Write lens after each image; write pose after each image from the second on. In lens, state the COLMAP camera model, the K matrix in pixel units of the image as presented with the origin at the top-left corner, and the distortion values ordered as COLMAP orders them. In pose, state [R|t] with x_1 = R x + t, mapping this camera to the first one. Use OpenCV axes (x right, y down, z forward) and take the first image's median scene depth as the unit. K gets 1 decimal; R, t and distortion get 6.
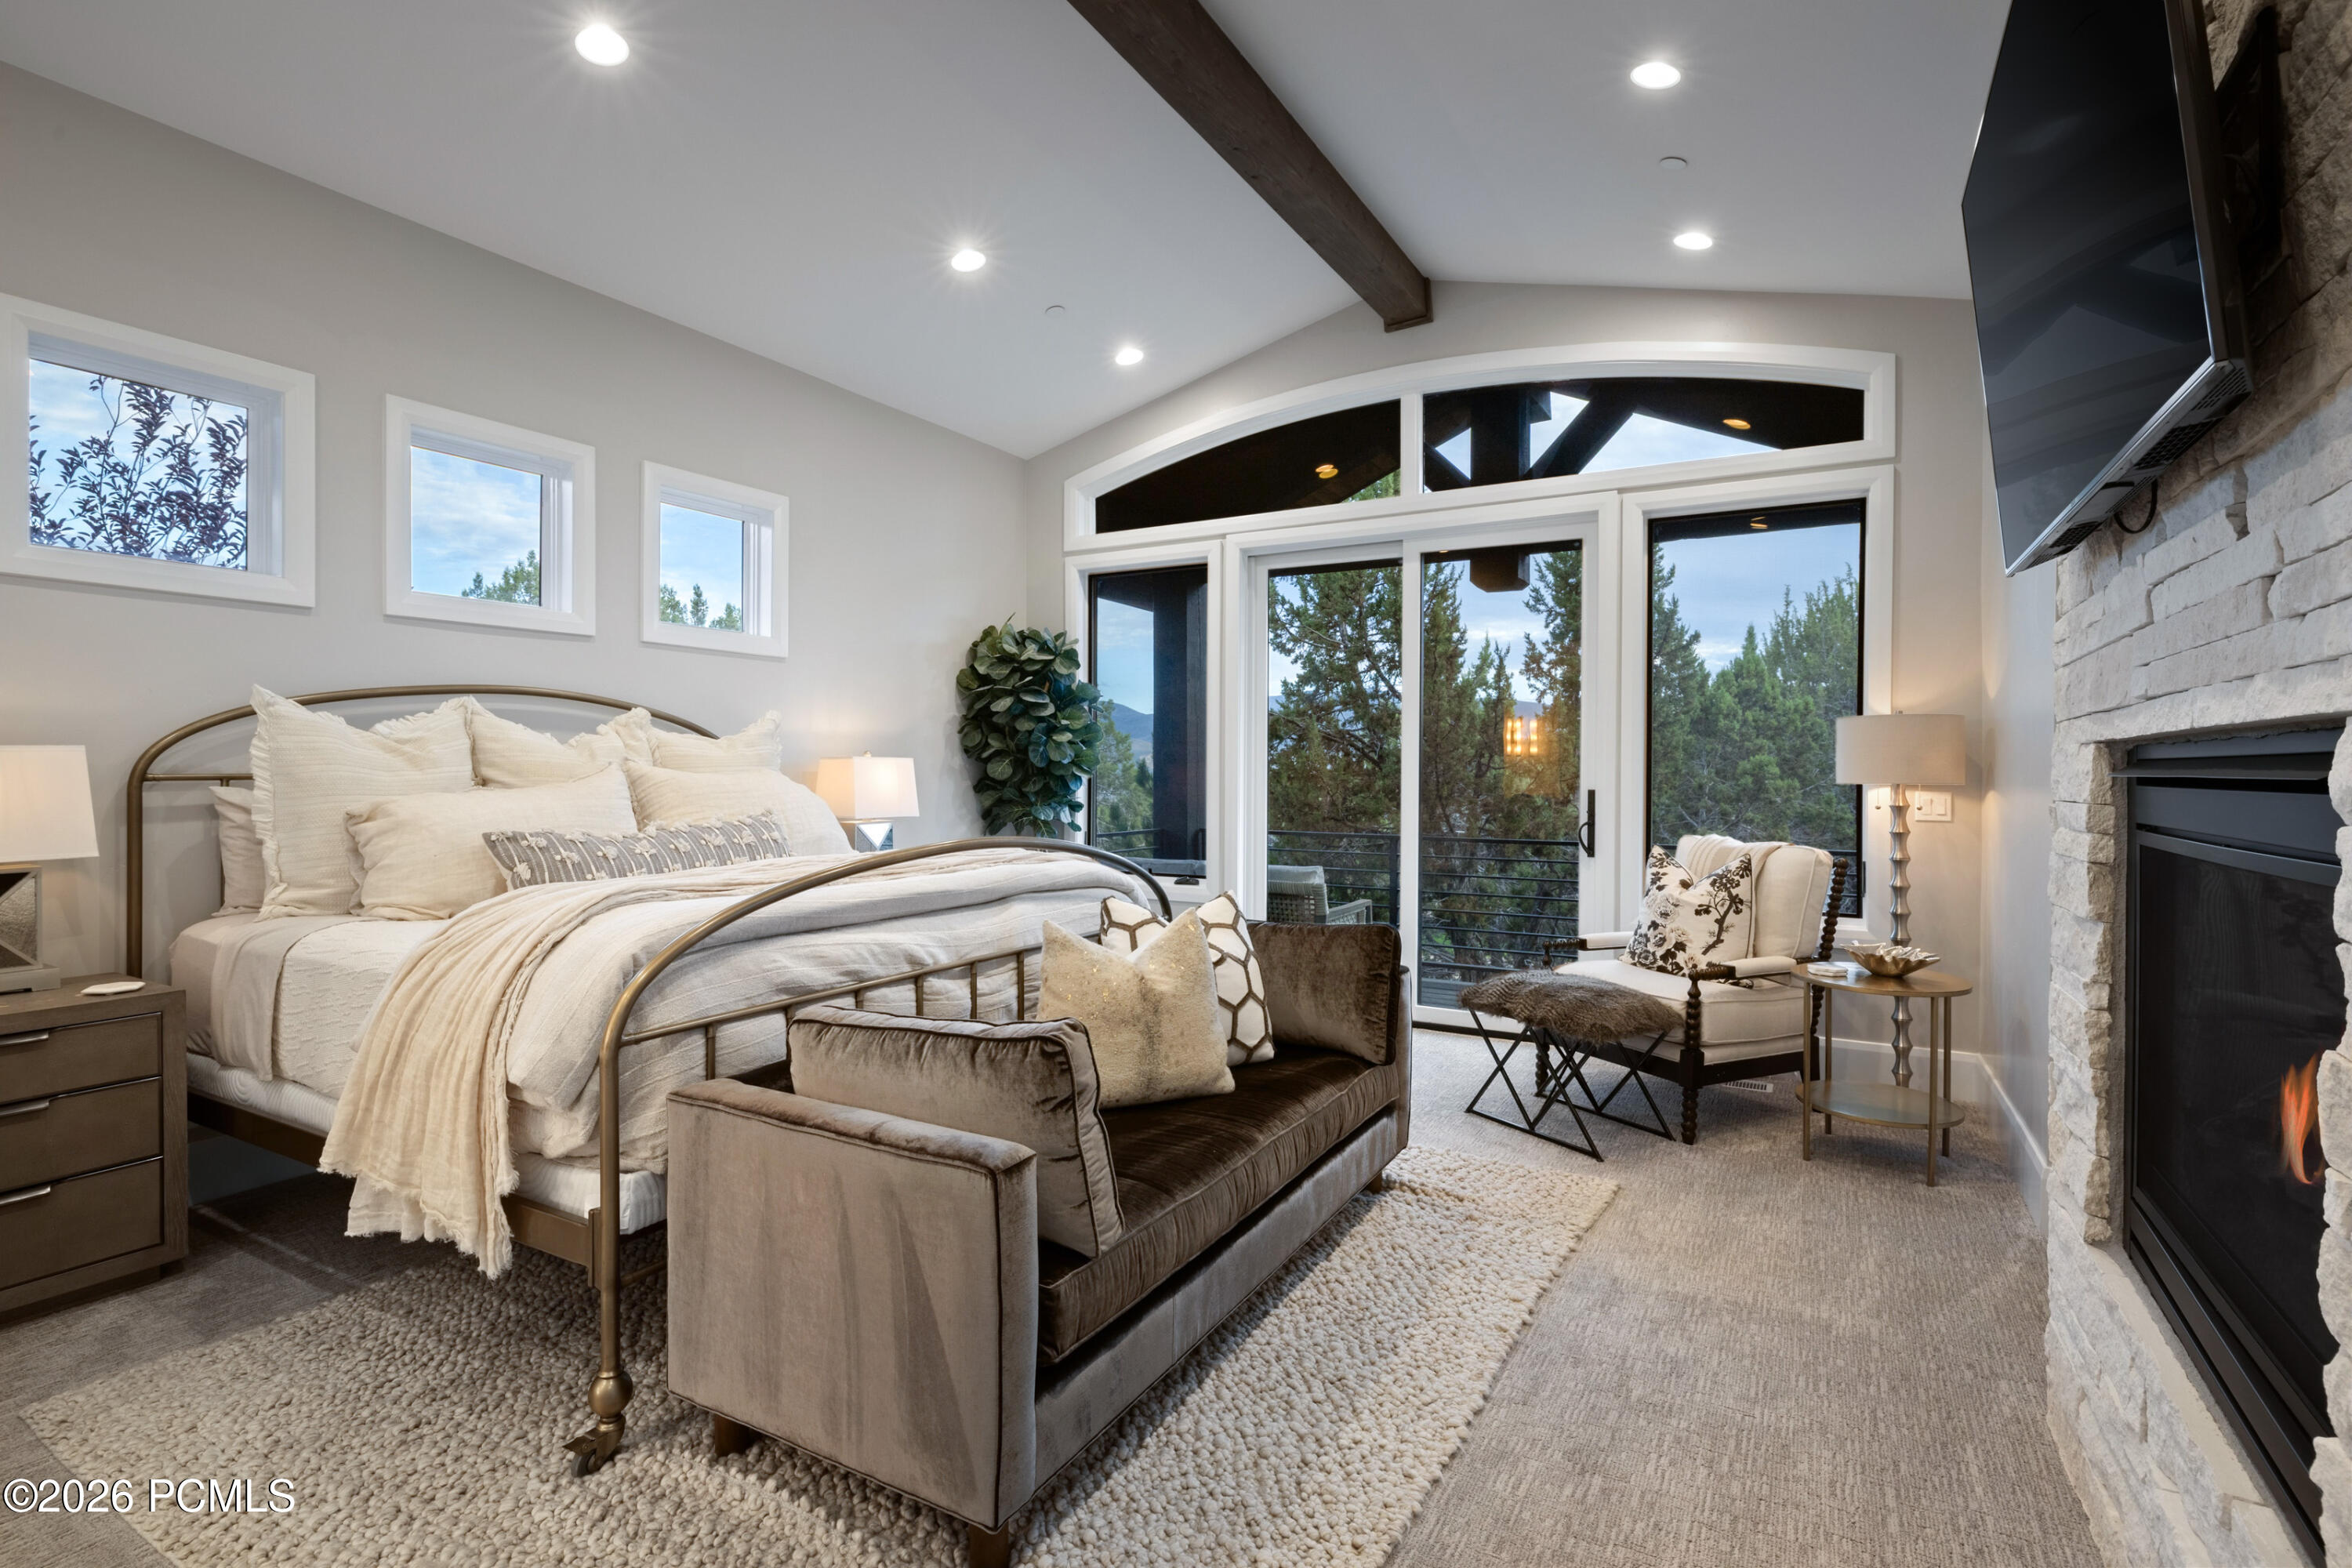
lens RADIAL K [[1110.5, 0, 1179.2], [0, 1110.5, 797.6], [0, 0, 1]] dist [0.000775, 0.000133]
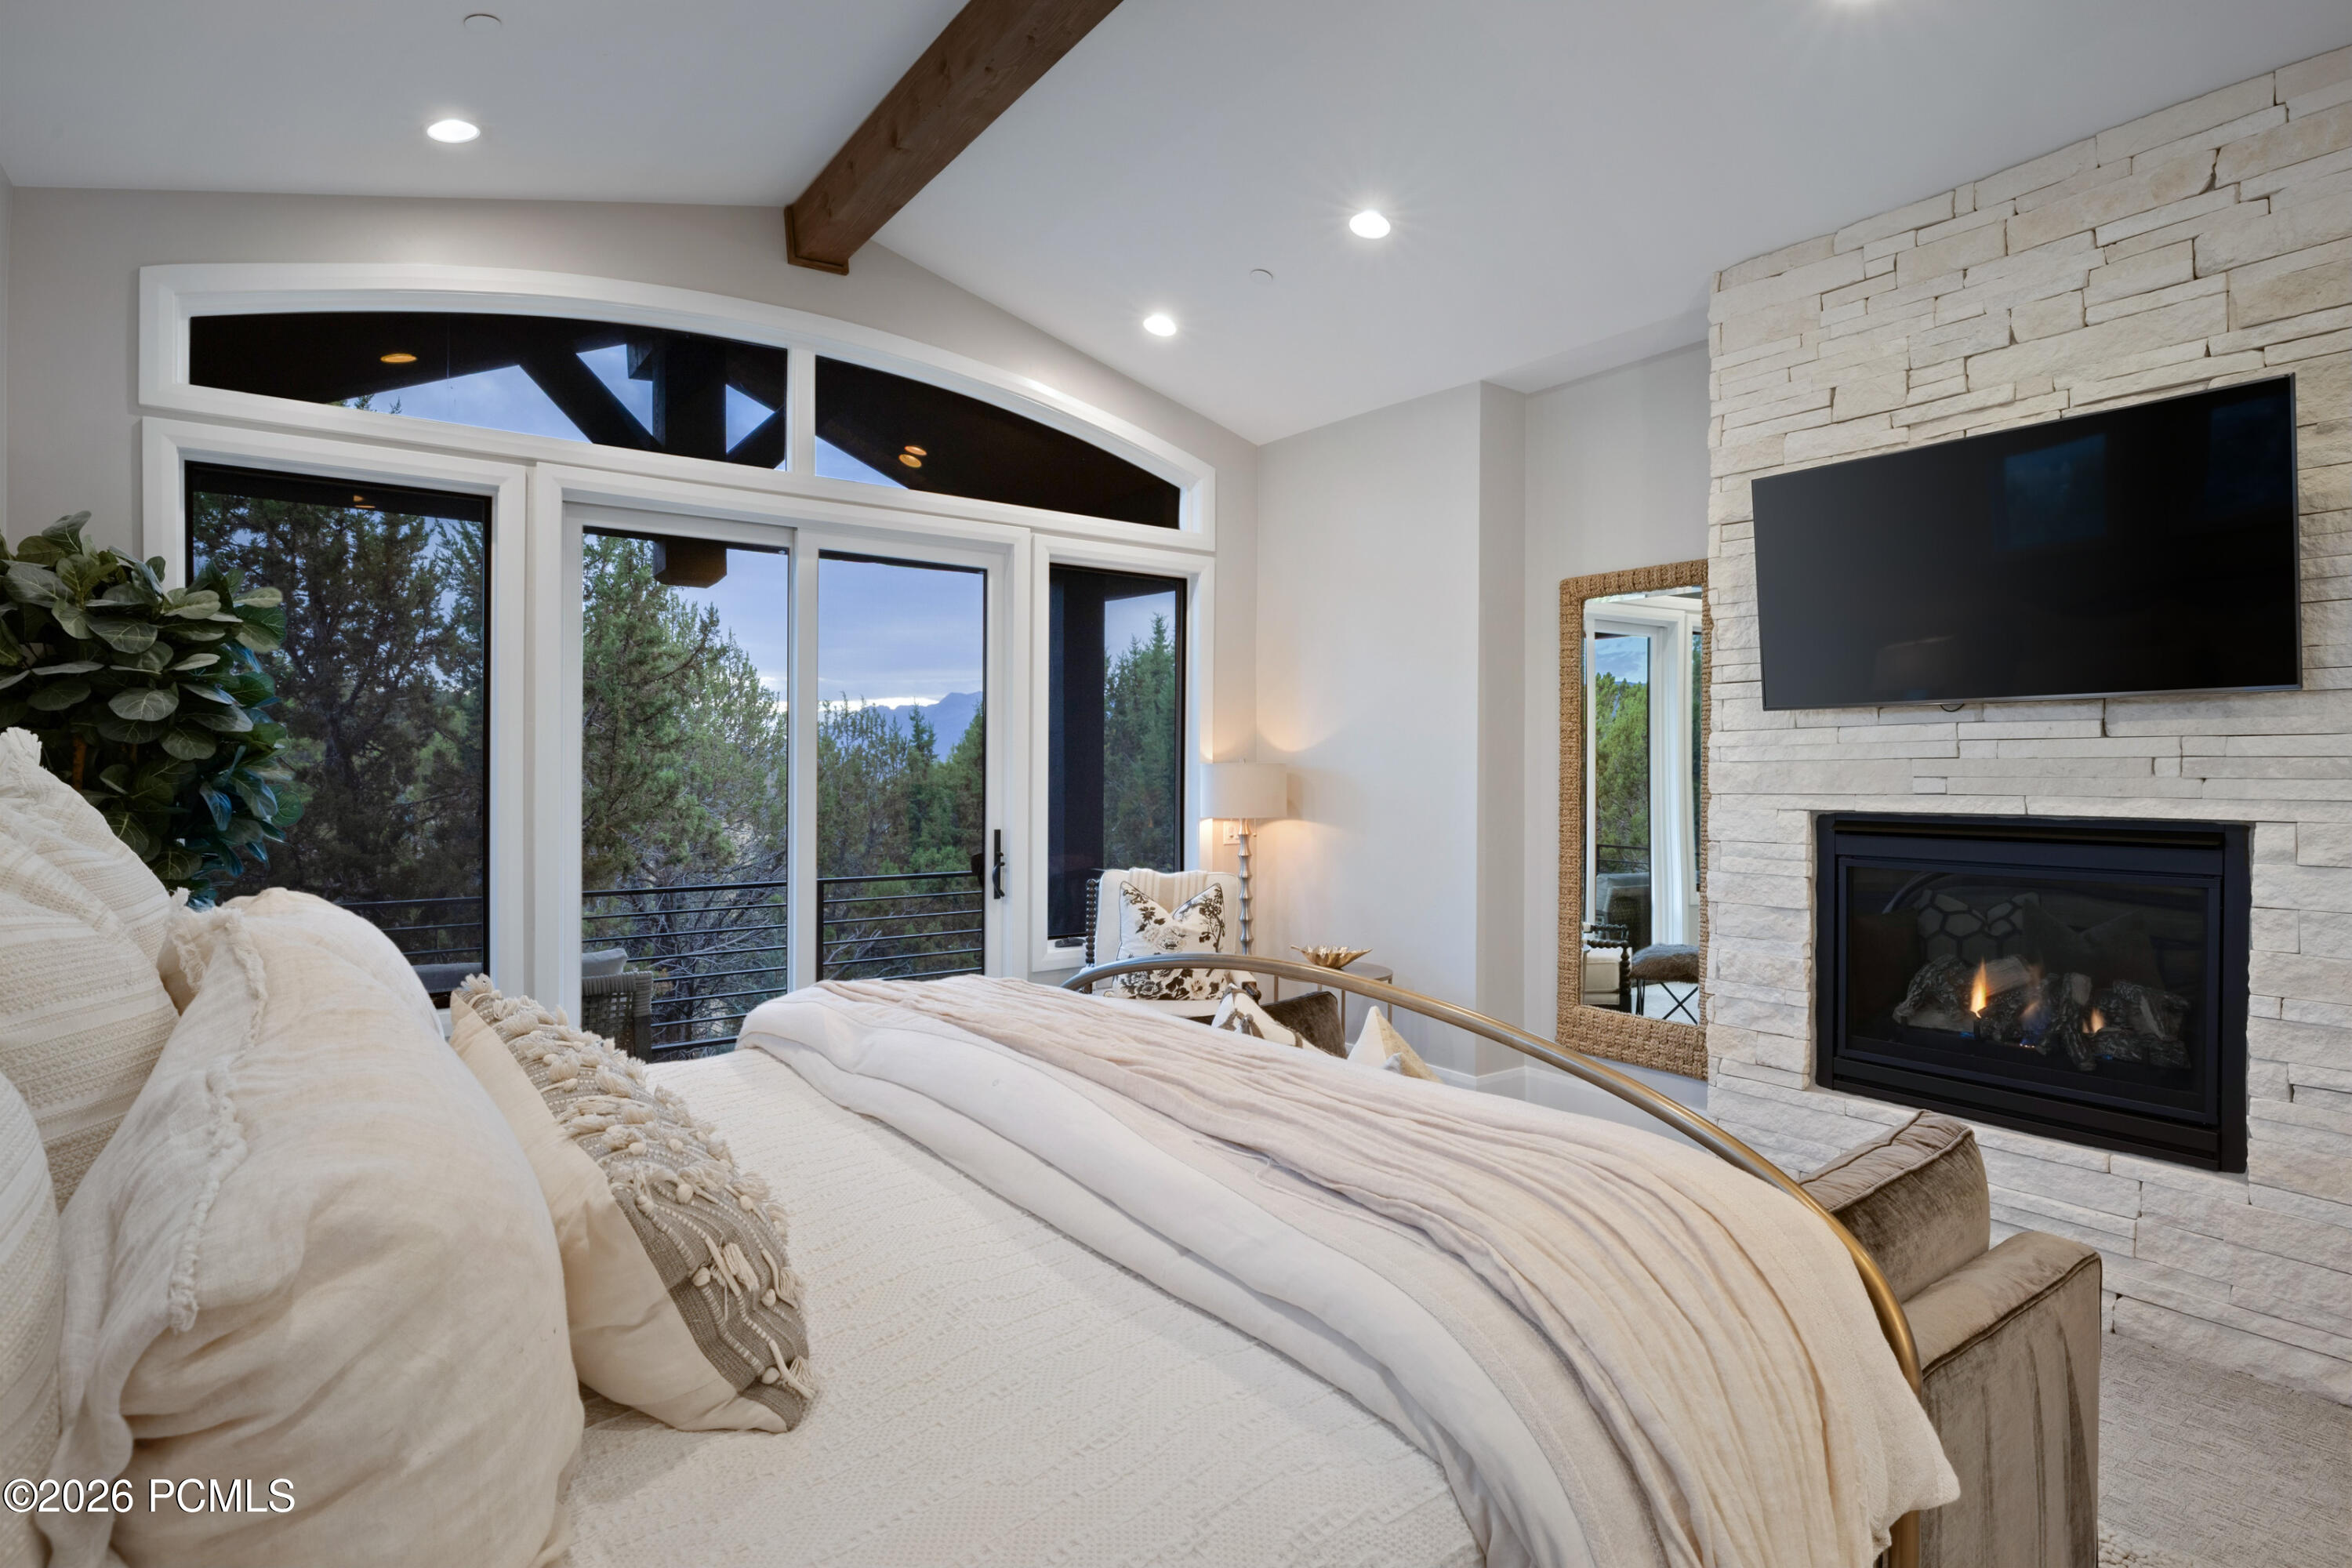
lens RADIAL K [[1208.6, 0, 1176.0], [0, 1208.6, 784.0], [0, 0, 1]] dist [-0.001046, -0.000330]
pose [[0.410723, -0.014086, 0.911651, -0.520592], [0.022918, 0.999724, 0.005122, -0.047957], [-0.911472, 0.018790, 0.410933, 0.422531]]
